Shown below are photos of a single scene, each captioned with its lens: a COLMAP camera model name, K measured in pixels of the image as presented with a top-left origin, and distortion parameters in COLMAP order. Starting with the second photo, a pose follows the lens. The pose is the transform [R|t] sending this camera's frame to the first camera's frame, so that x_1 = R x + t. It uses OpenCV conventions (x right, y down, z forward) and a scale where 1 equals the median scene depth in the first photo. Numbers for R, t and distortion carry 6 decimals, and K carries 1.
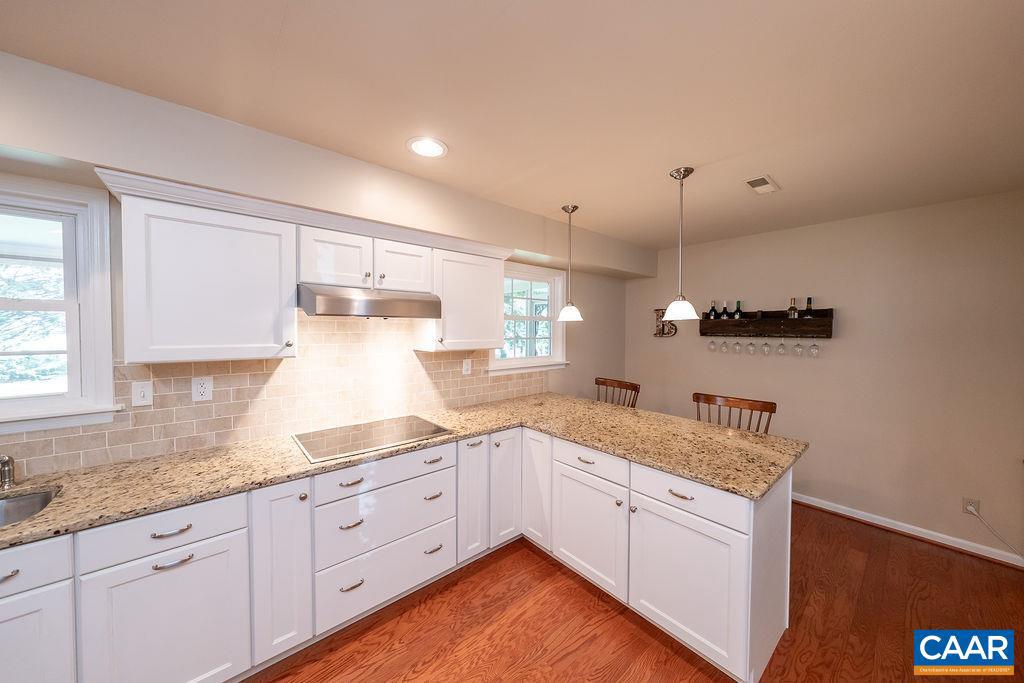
lens RADIAL K [[347.5, 0, 513.4], [0, 347.5, 338.4], [0, 0, 1]] dist [-0.002656, 0.000569]
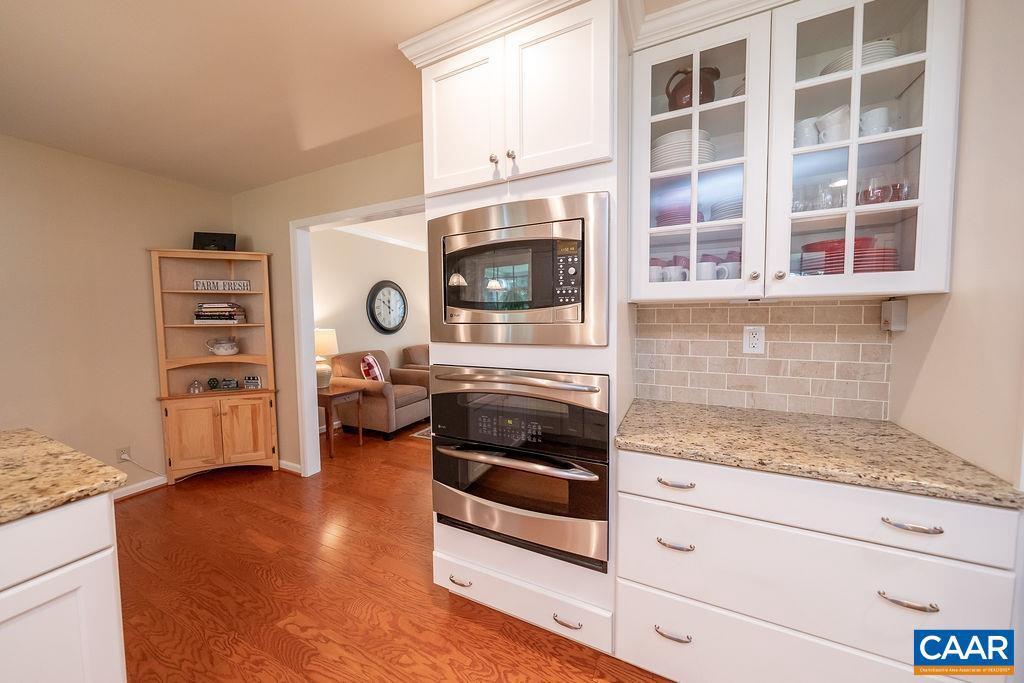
lens RADIAL K [[347.5, 0, 504.6], [0, 347.5, 337.0], [0, 0, 1]] dist [-0.002656, 0.000569]
pose [[-0.400876, -0.050210, 0.914755, -0.130370], [0.034285, 0.996975, 0.069747, 0.091753], [-0.915490, 0.059322, -0.397942, 0.343764]]
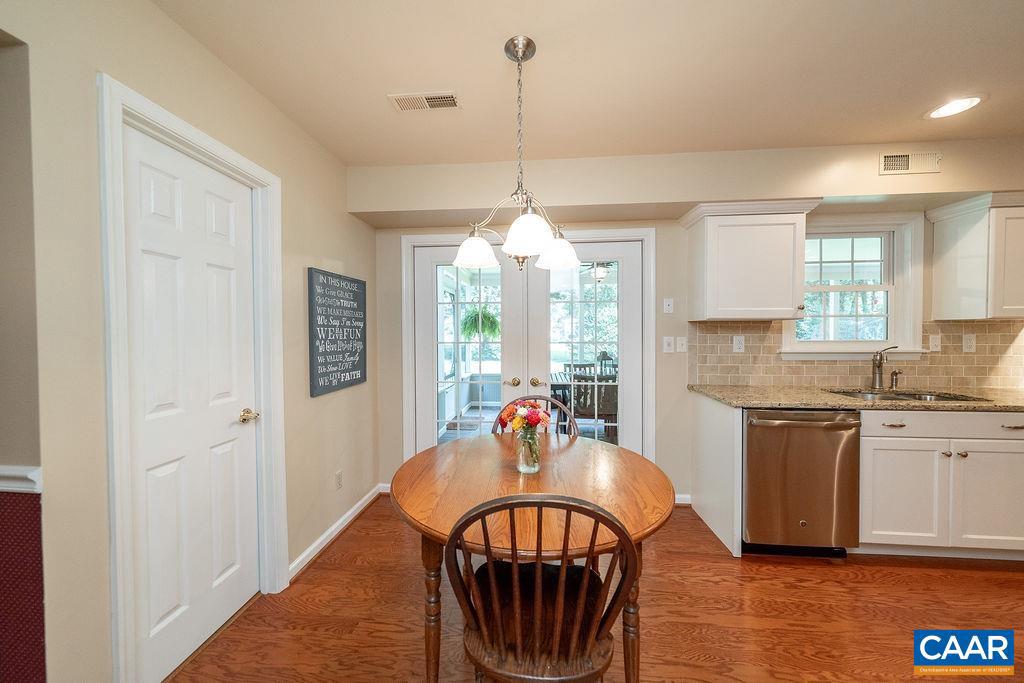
lens RADIAL K [[347.5, 0, 503.2], [0, 347.5, 338.8], [0, 0, 1]] dist [-0.002656, 0.000569]
pose [[0.694903, 0.010951, -0.719020, -0.957431], [-0.013049, 0.999911, 0.002618, 0.119434], [0.718985, 0.007563, 0.694985, -1.009618]]
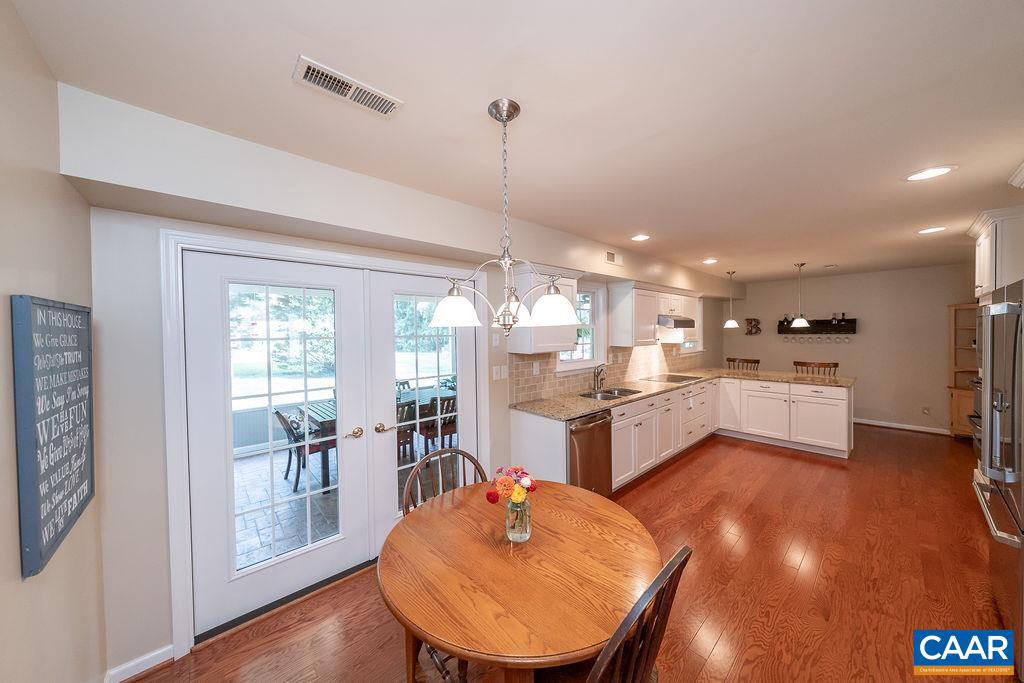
lens RADIAL K [[347.5, 0, 513.0], [0, 347.5, 339.8], [0, 0, 1]] dist [-0.002656, 0.000569]
pose [[0.999445, -0.018176, 0.027915, -1.386376], [0.018304, 0.999823, -0.004344, 0.009549], [-0.027831, 0.004852, 0.999601, -1.165075]]
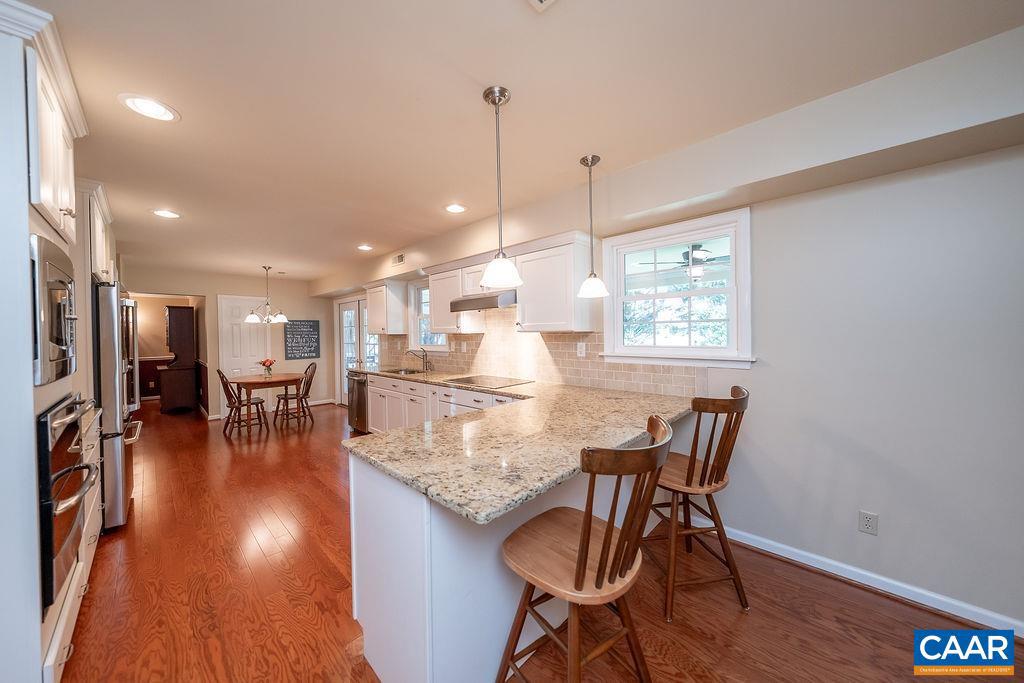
lens RADIAL K [[347.5, 0, 509.5], [0, 347.5, 337.1], [0, 0, 1]] dist [-0.002656, 0.000569]
pose [[0.095095, 0.003926, -0.995461, 1.149287], [-0.012552, 0.999917, 0.002744, 0.055911], [0.995389, 0.012234, 0.095136, 0.869238]]
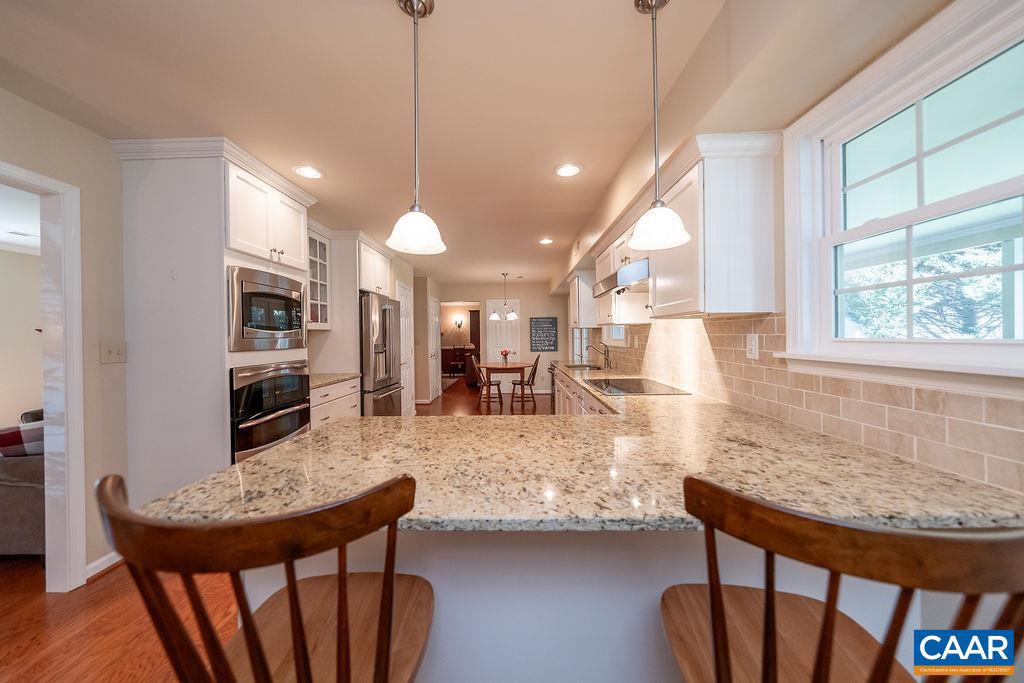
lens RADIAL K [[347.5, 0, 510.1], [0, 347.5, 337.8], [0, 0, 1]] dist [-0.002656, 0.000569]
pose [[-0.662826, 0.006953, -0.748741, 0.746654], [-0.012397, 0.999718, 0.020258, 0.077162], [0.748670, 0.022710, -0.662553, 1.382063]]
